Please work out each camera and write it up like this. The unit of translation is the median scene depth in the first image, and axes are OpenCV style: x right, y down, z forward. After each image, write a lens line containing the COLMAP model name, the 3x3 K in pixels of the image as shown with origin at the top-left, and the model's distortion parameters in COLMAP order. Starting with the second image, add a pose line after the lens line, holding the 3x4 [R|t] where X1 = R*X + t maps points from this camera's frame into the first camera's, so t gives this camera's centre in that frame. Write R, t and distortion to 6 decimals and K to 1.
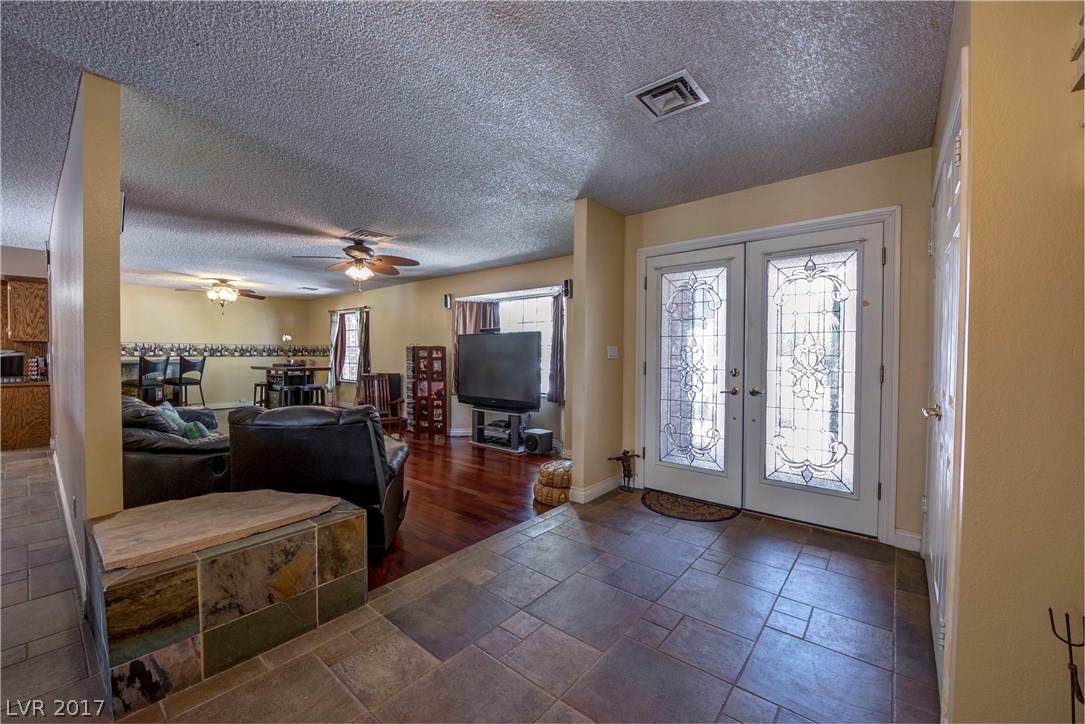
lens RADIAL K [[430.2, 0, 544.7], [0, 430.2, 362.8], [0, 0, 1]] dist [-0.010201, -0.002012]
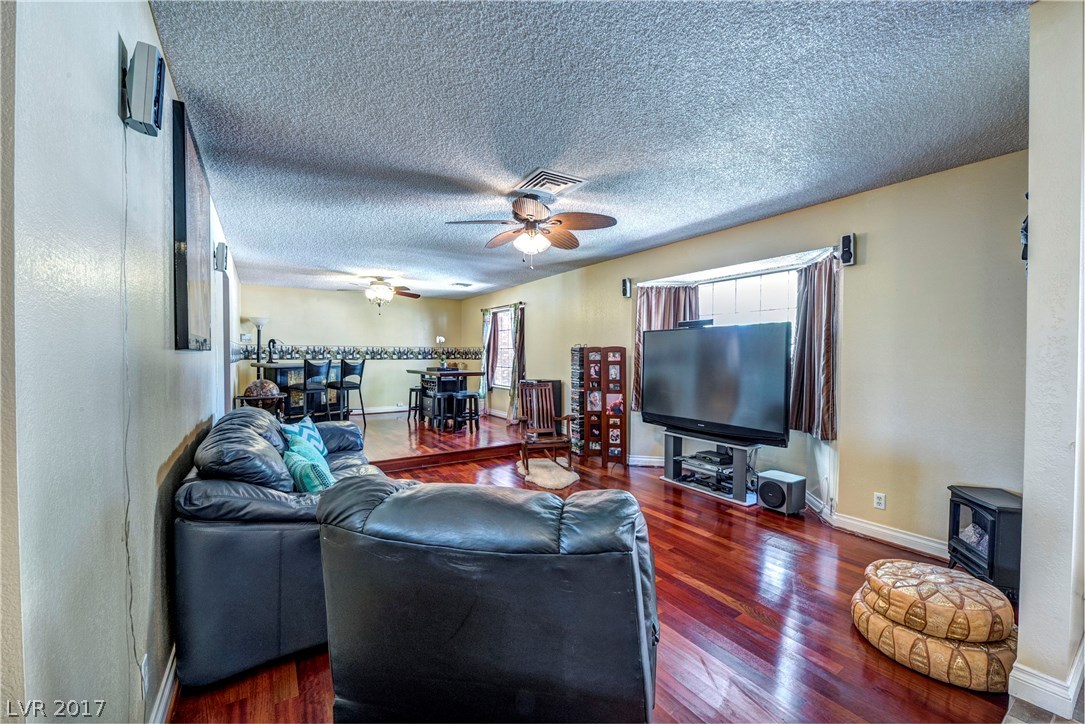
lens RADIAL K [[430.2, 0, 540.9], [0, 430.2, 361.8], [0, 0, 1]] dist [-0.010201, -0.002012]
pose [[0.951499, 0.002911, -0.307637, -0.135087], [-0.005000, 0.999969, -0.006001, -0.006678], [0.307610, 0.007248, 0.951485, 0.226887]]
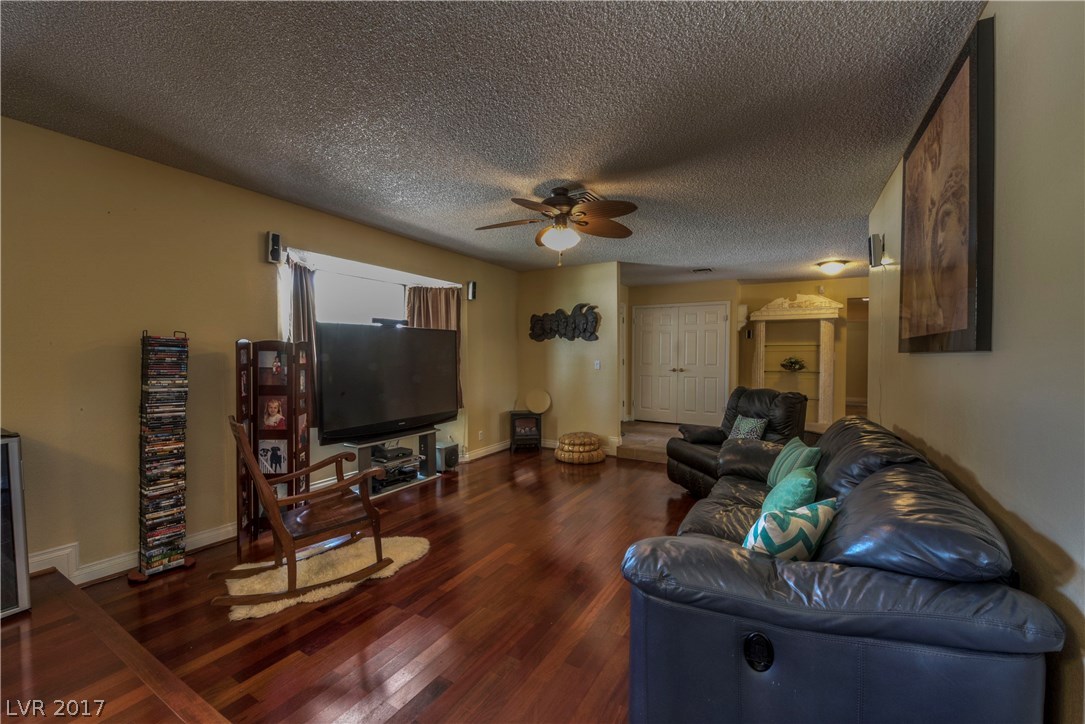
lens RADIAL K [[430.2, 0, 550.3], [0, 430.2, 364.1], [0, 0, 1]] dist [-0.010201, -0.002012]
pose [[-0.170645, -0.028000, 0.984935, -0.760234], [0.021339, 0.999257, 0.032104, -0.022330], [-0.985101, 0.026496, -0.169921, 0.779725]]
